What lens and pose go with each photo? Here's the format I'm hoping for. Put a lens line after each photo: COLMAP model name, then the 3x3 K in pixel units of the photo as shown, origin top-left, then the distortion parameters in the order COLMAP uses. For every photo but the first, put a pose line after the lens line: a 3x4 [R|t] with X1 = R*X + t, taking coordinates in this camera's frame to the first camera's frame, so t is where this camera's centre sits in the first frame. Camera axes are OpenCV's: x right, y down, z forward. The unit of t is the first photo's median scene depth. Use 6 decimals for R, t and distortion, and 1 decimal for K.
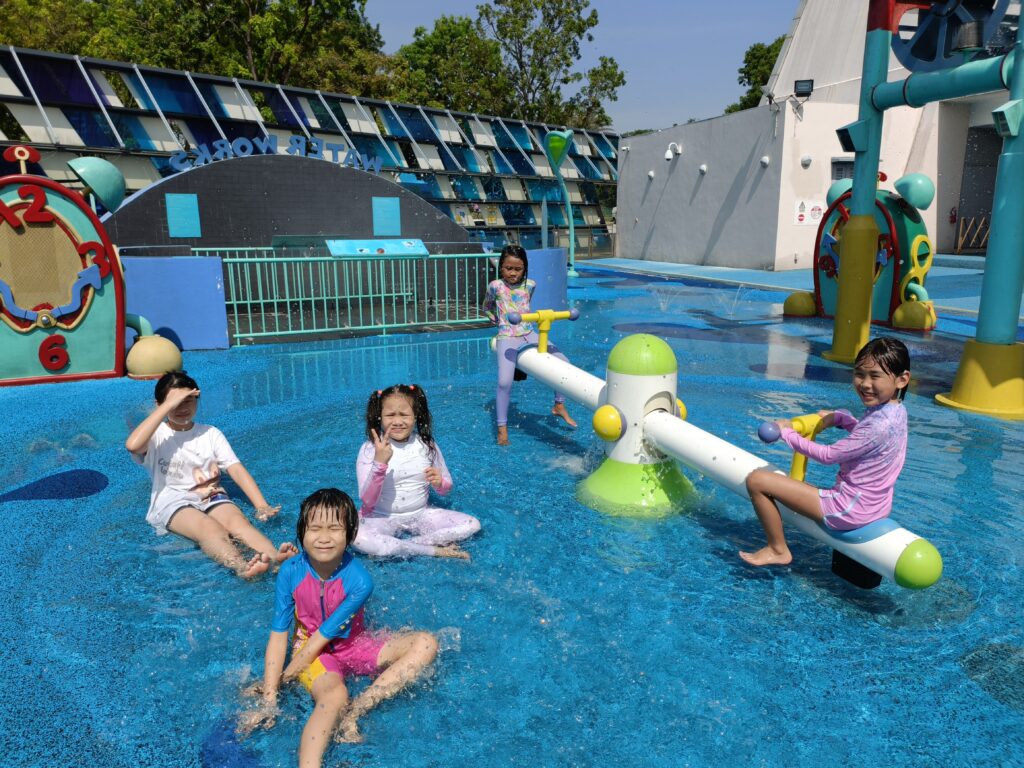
lens RADIAL K [[763.7, 0, 515.1], [0, 763.7, 388.3], [0, 0, 1]] dist [0.019684, -0.015593]
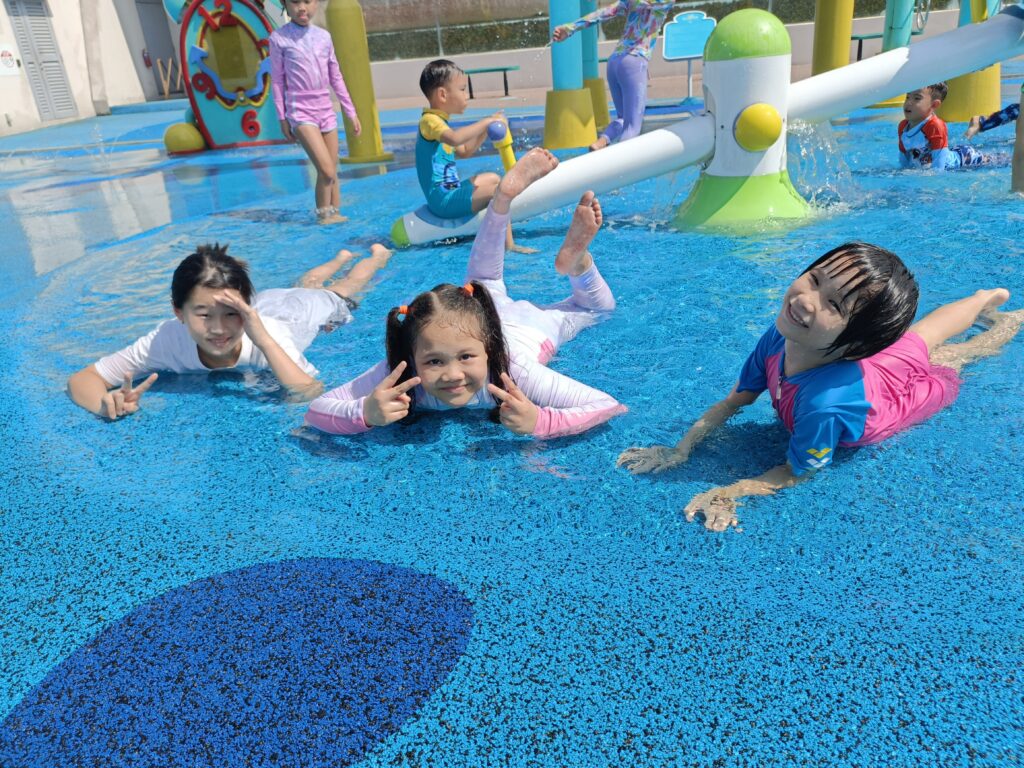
lens RADIAL K [[763.7, 0, 513.9], [0, 763.7, 382.2], [0, 0, 1]] dist [0.019684, -0.015593]
pose [[0.459236, -0.378383, 0.803697, -0.141617], [0.268468, 0.921555, 0.280467, -0.000576], [-0.846775, 0.086966, 0.524795, 0.160535]]
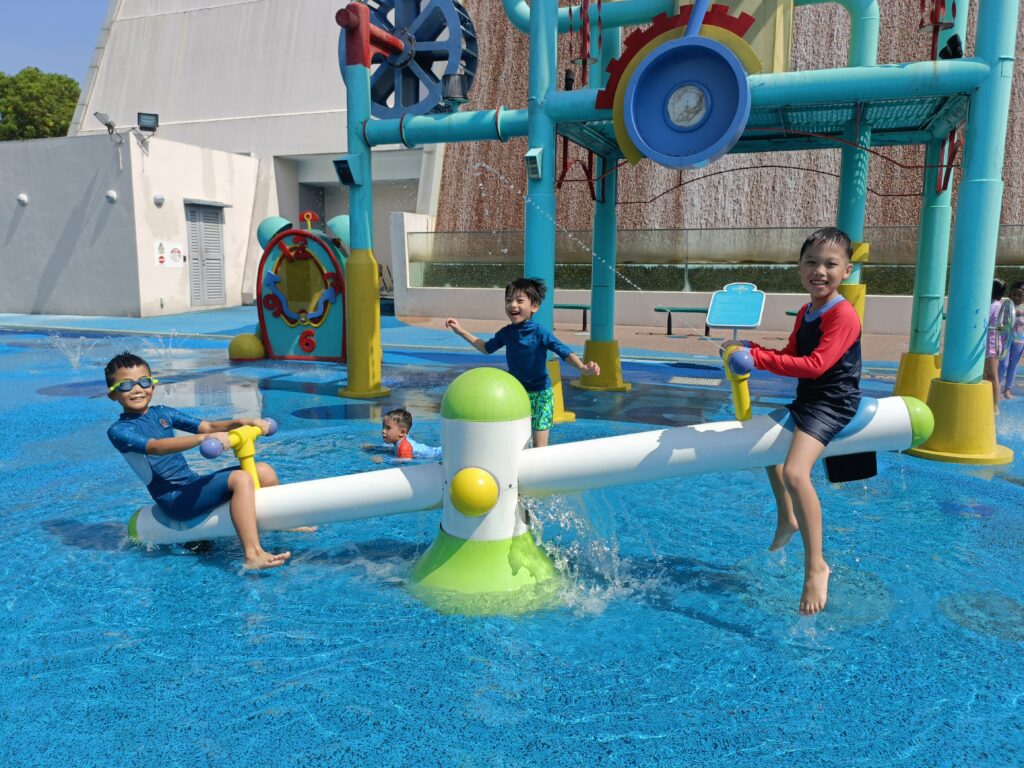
lens RADIAL K [[763.7, 0, 512.3], [0, 763.7, 383.1], [0, 0, 1]] dist [0.019684, -0.015593]
pose [[0.641212, -0.097488, 0.761146, -0.076975], [0.150911, 0.988547, -0.000518, -0.010150], [-0.752378, 0.115198, 0.648580, 0.095419]]
